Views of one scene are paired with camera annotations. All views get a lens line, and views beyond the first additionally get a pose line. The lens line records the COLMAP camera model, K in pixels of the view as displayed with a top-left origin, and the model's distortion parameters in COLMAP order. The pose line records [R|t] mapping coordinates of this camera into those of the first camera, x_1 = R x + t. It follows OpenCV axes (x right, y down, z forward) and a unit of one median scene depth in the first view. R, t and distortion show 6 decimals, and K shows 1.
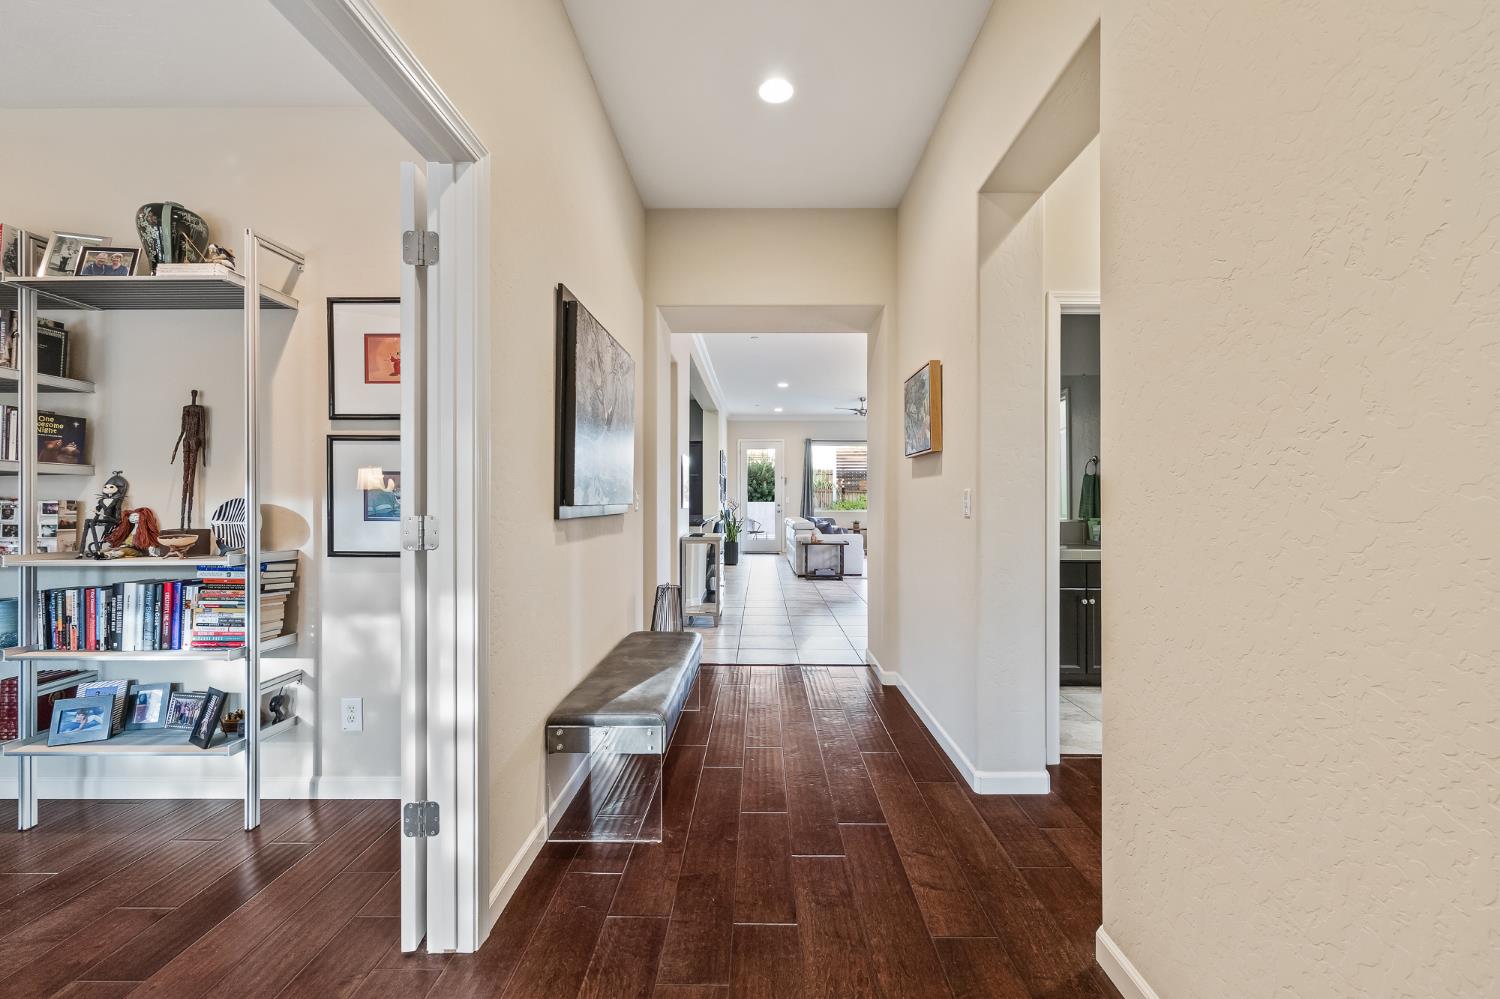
lens RADIAL K [[606.5, 0, 750.3], [0, 606.5, 496.7], [0, 0, 1]] dist [0.012965, 0.000690]
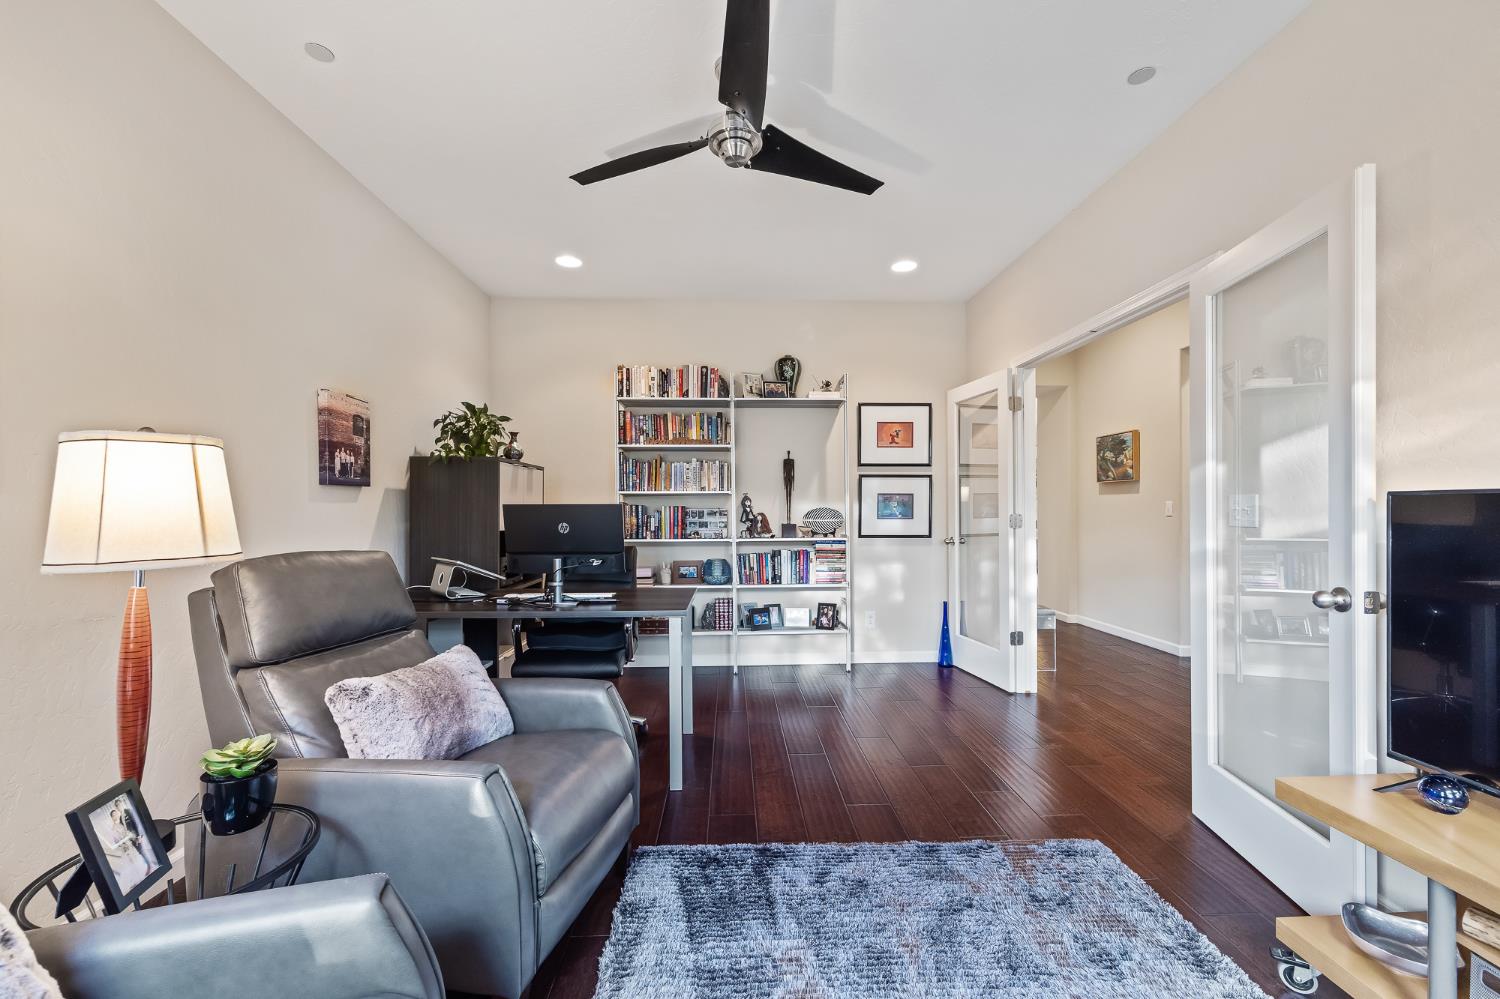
lens RADIAL K [[606.5, 0, 751.9], [0, 606.5, 506.0], [0, 0, 1]] dist [0.012965, 0.000690]
pose [[0.997466, -0.002460, 0.071096, -1.164881], [0.002234, 0.999992, 0.003268, -0.008304], [-0.071103, -0.003101, 0.997464, -0.881626]]
